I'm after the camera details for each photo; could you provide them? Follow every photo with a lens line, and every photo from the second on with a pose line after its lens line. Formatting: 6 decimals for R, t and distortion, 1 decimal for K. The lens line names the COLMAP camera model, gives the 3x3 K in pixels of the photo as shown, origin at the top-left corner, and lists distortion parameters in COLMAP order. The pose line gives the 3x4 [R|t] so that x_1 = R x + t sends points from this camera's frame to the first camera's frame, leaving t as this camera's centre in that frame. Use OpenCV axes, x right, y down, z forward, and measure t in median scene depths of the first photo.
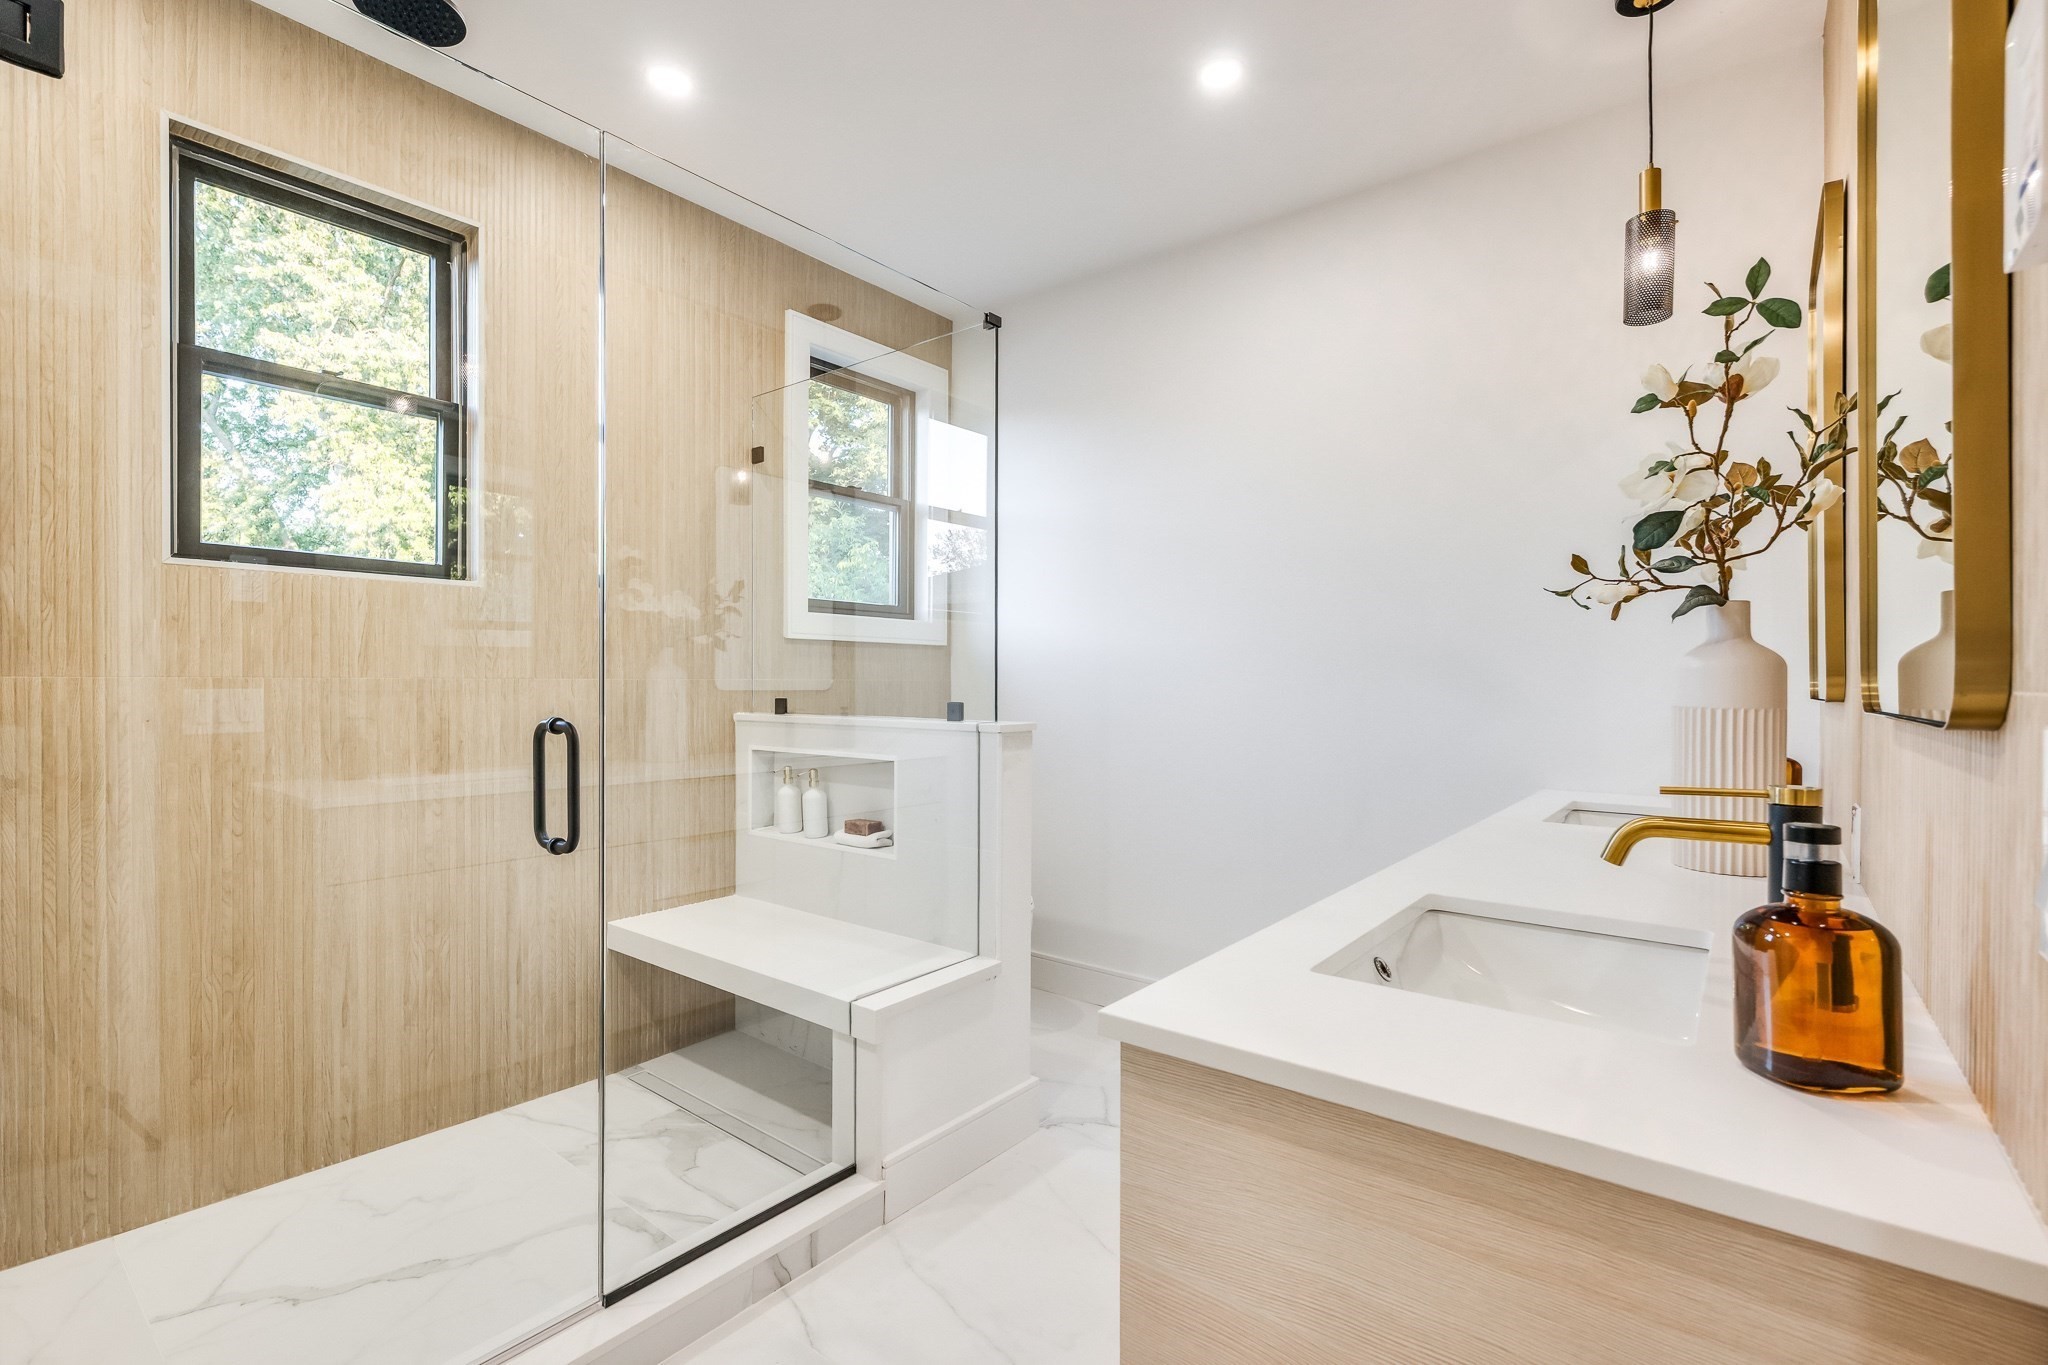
lens RADIAL K [[1012.0, 0, 1024.0], [0, 1012.0, 682.5], [0, 0, 1]] dist [0.004651, 0.000398]
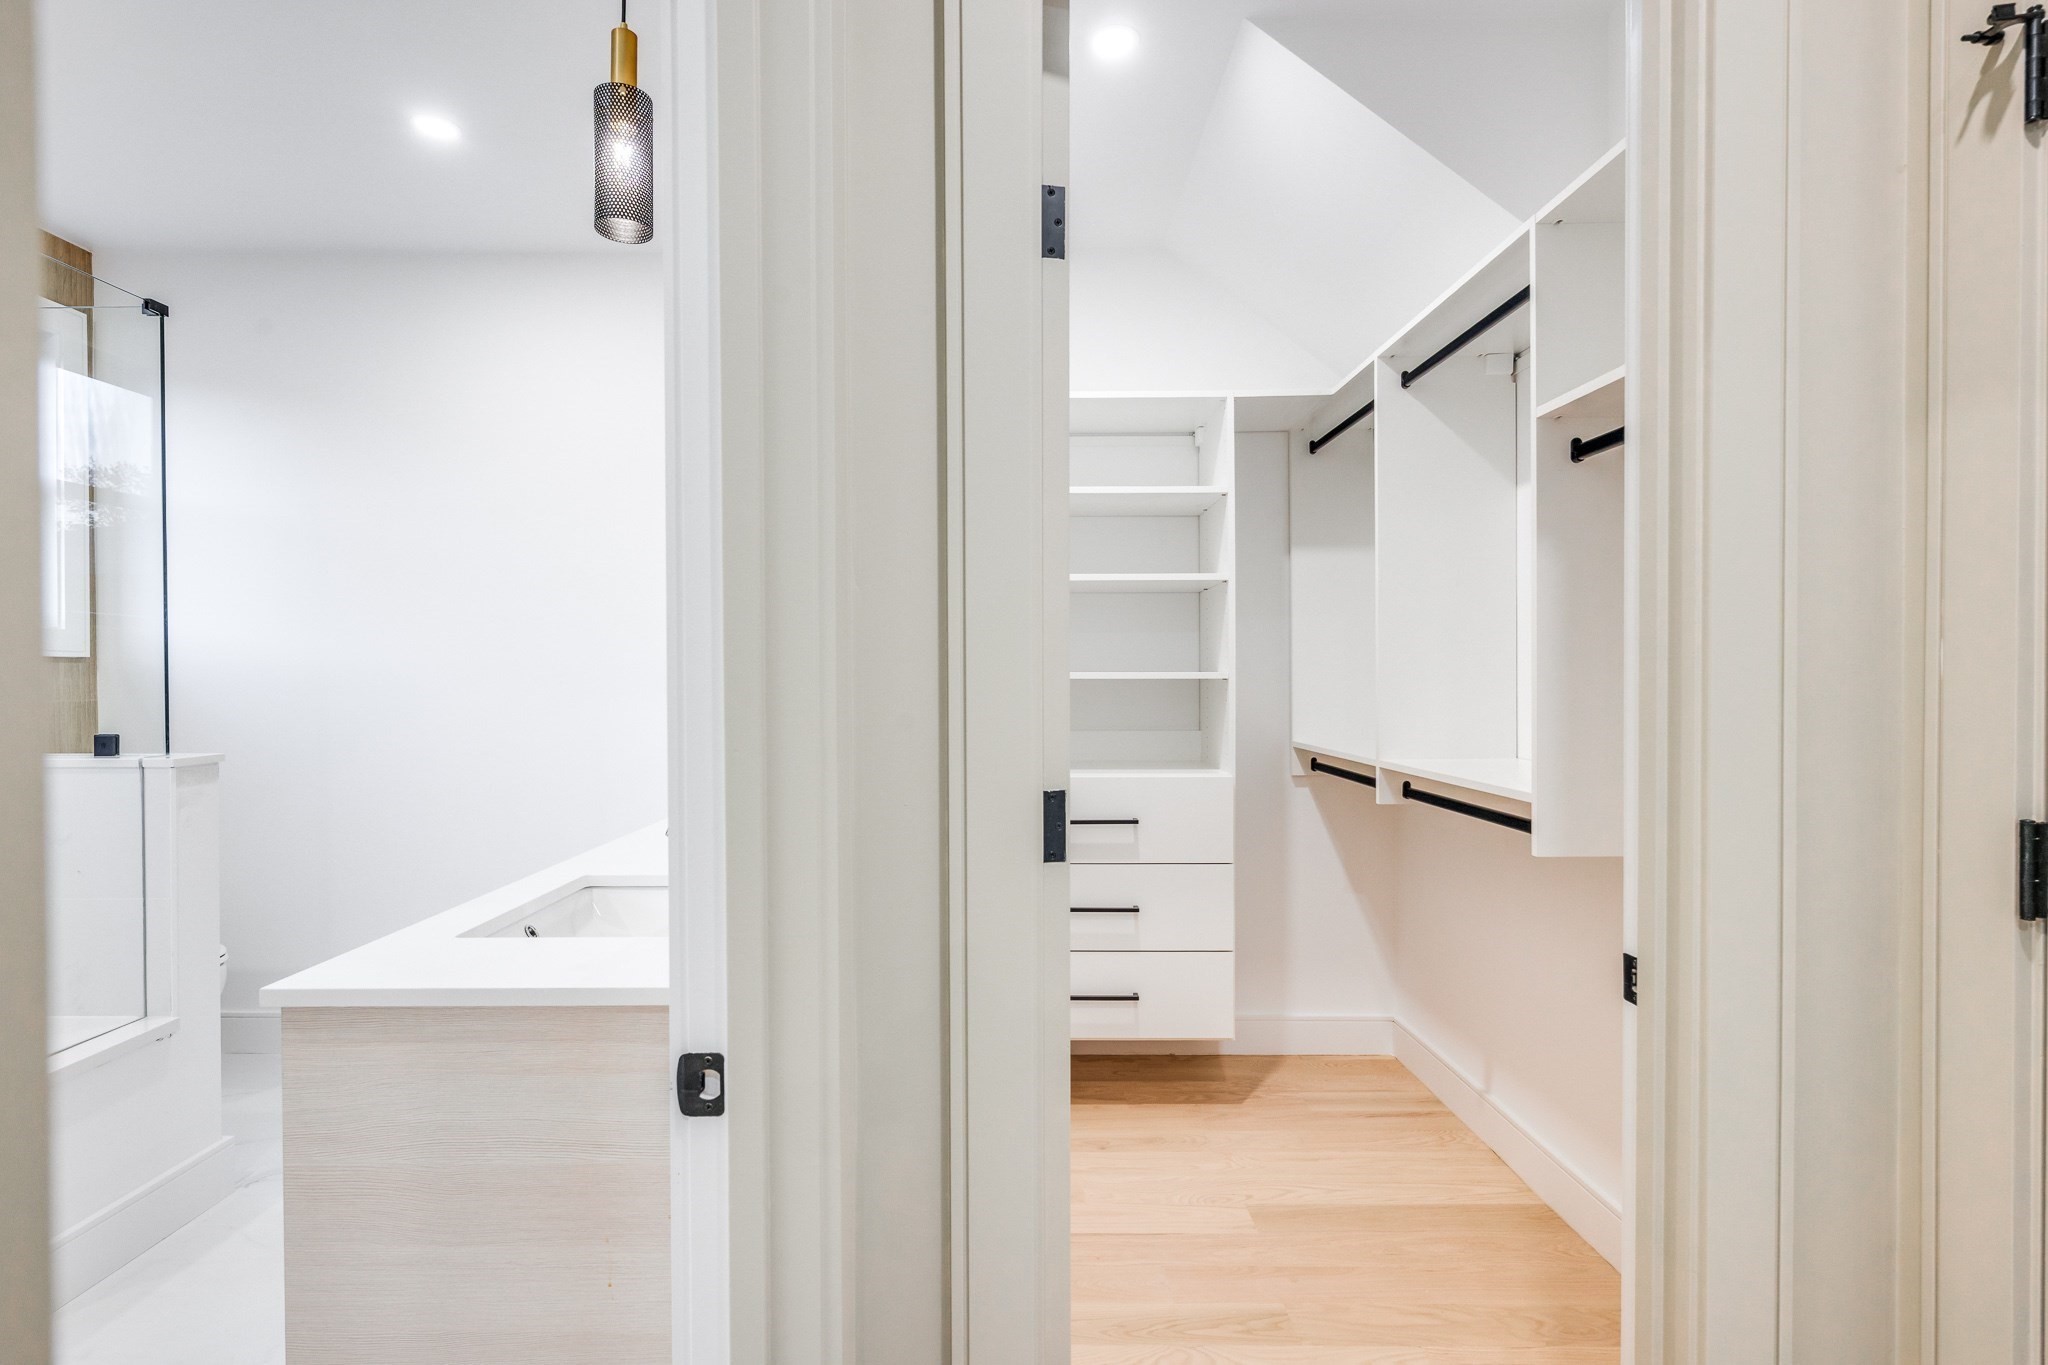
lens RADIAL K [[1012.0, 0, 1024.0], [0, 1012.0, 682.5], [0, 0, 1]] dist [0.004651, 0.000398]
pose [[0.783729, -0.013518, 0.620956, 0.009880], [0.012488, 0.999904, 0.006006, -0.022226], [-0.620978, 0.003047, 0.783822, -0.190461]]
